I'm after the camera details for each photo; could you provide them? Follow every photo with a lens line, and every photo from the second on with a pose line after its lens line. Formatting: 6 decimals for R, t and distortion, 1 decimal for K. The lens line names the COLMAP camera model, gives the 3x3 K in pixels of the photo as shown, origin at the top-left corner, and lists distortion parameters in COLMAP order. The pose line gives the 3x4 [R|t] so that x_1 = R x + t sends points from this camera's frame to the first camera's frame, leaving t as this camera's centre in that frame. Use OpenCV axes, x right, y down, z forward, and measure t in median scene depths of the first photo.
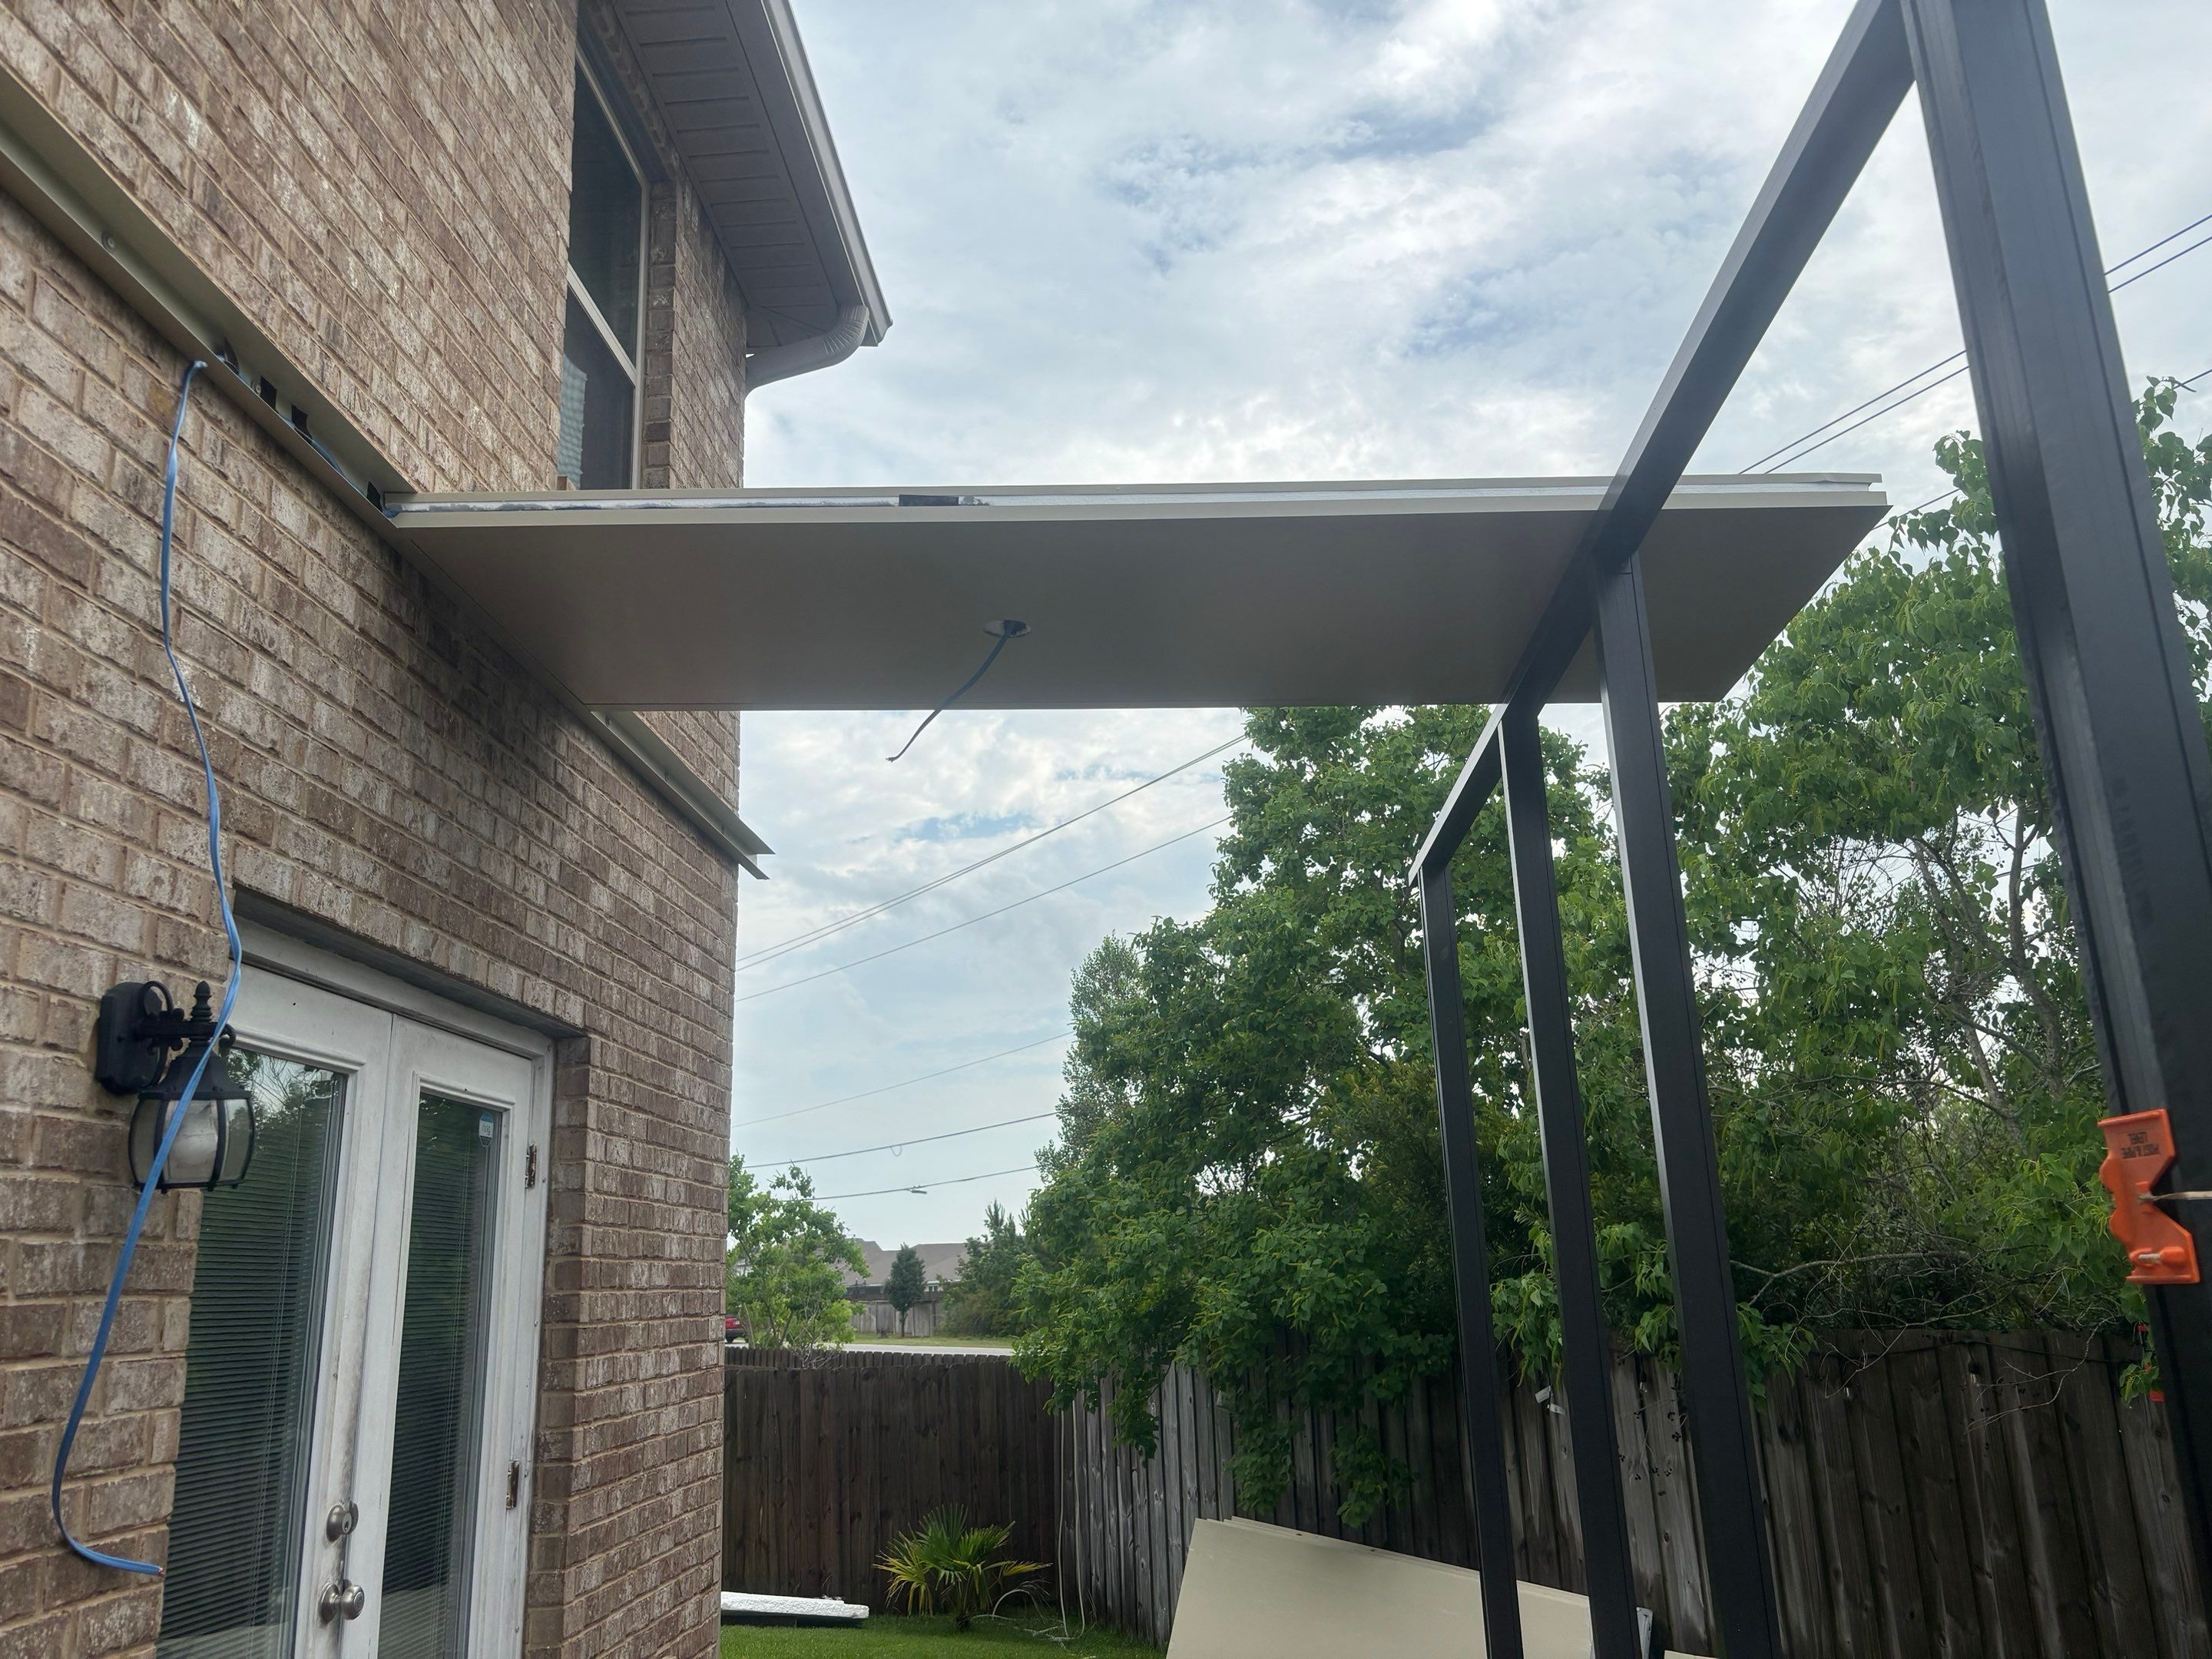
lens RADIAL K [[1705.9, 0, 1110.2], [0, 1705.9, 819.0], [0, 0, 1]] dist [0.031002, 0.010218]
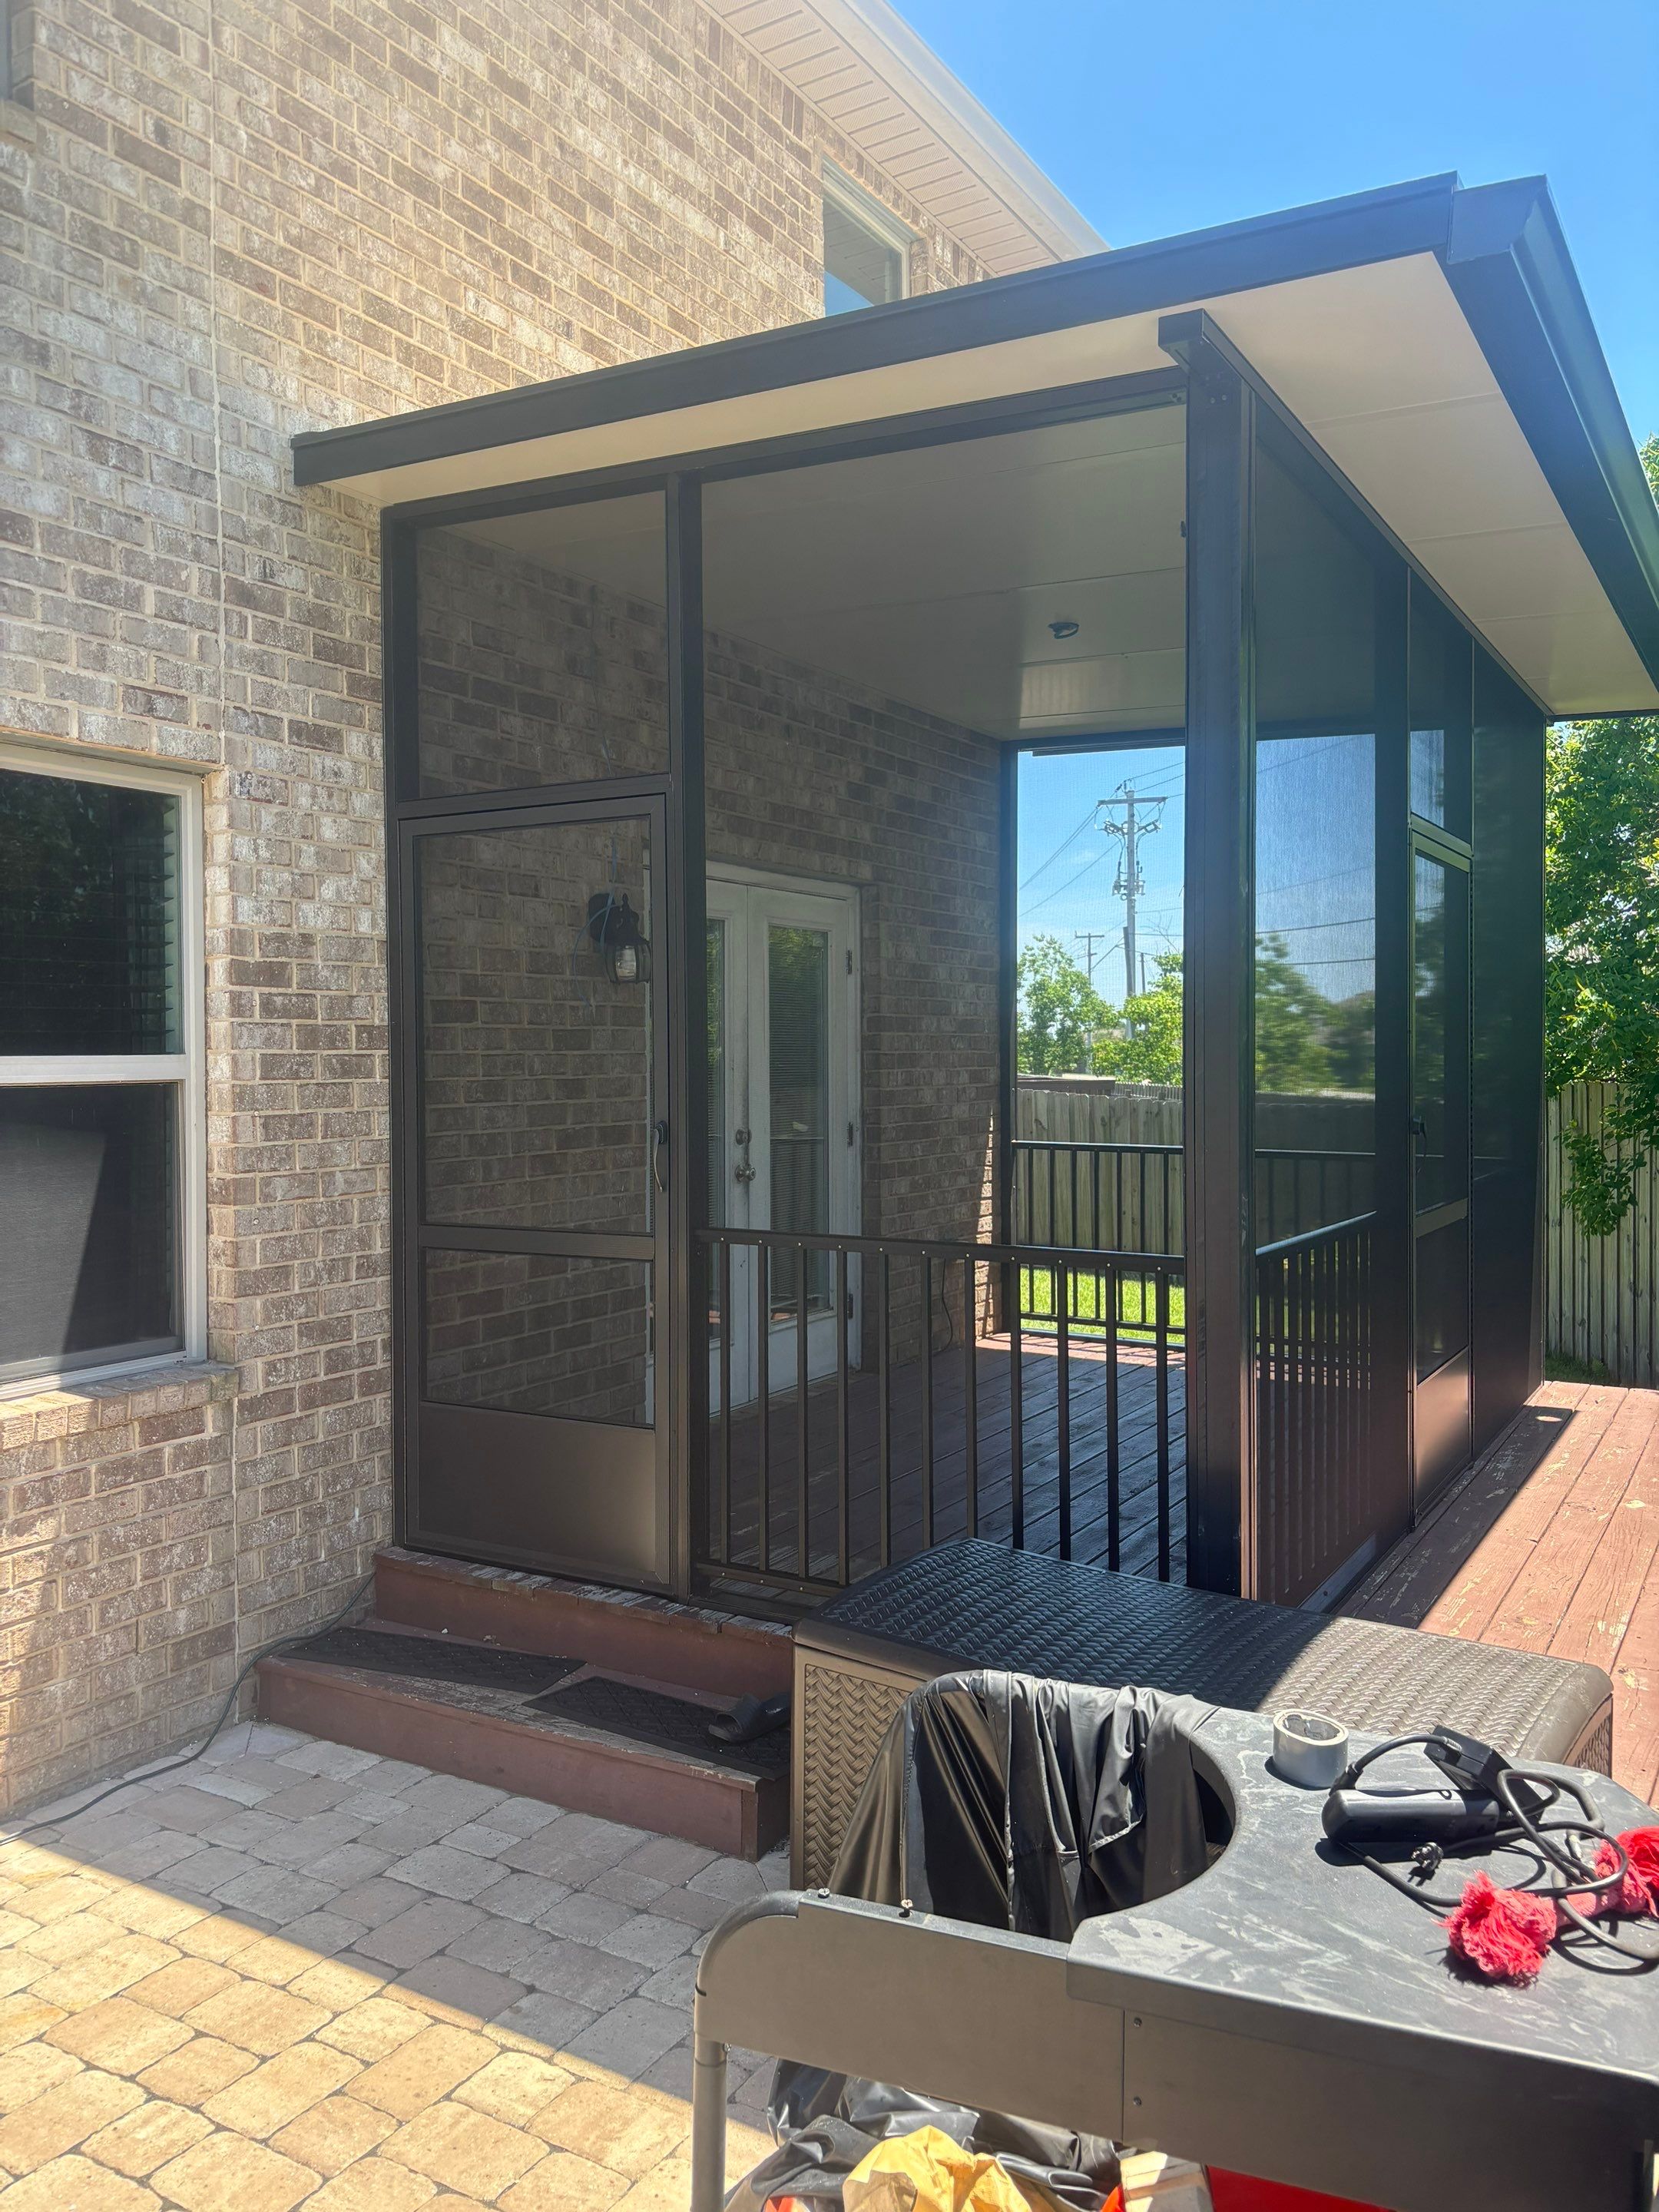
lens RADIAL K [[1705.9, 0, 814.2], [0, 1705.9, 1103.3], [0, 0, 1]] dist [0.031002, 0.010218]
pose [[0.881378, 0.045589, -0.470206, 0.626947], [0.098858, 0.955497, 0.277945, -0.199255], [0.461952, -0.291459, 0.837647, -0.694027]]
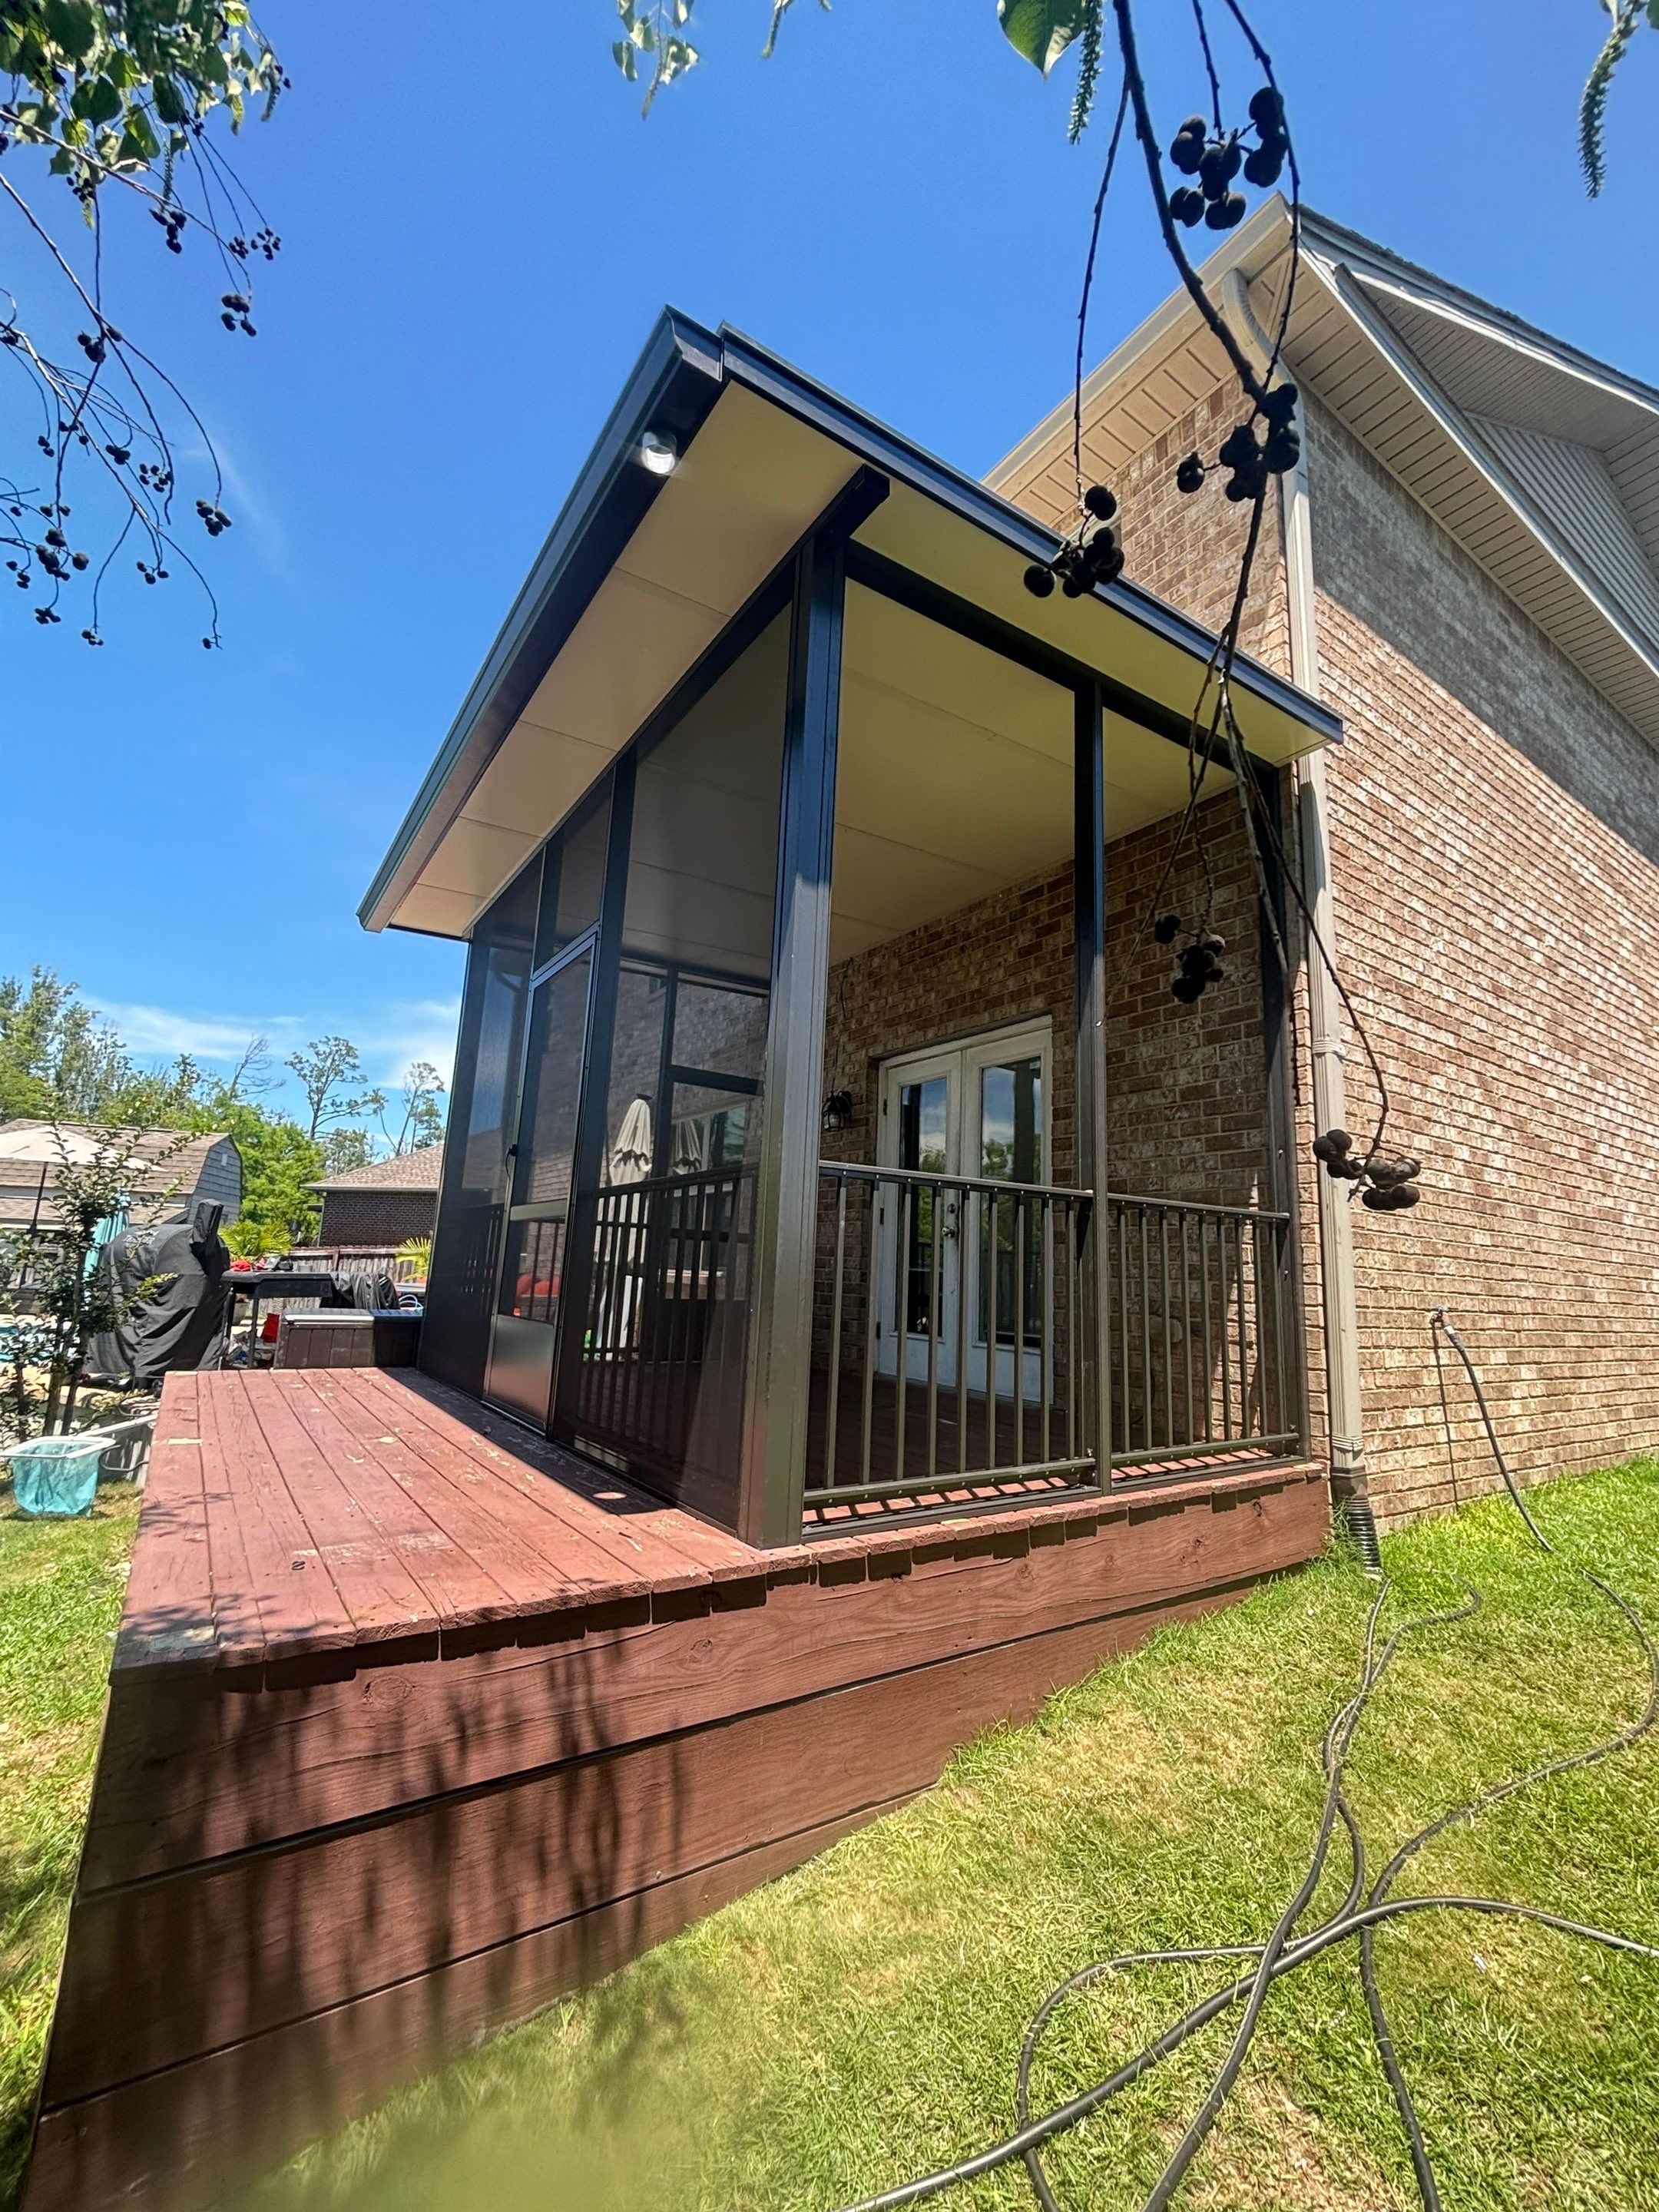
lens RADIAL K [[890.9, 0, 833.9], [0, 890.9, 1116.9], [0, 0, 1]] dist [0.001252, -0.000109]
pose [[-0.794397, -0.114270, -0.596553, 0.790275], [0.138237, 0.922357, -0.360760, 0.886262], [0.591459, -0.369052, -0.716922, 2.302944]]
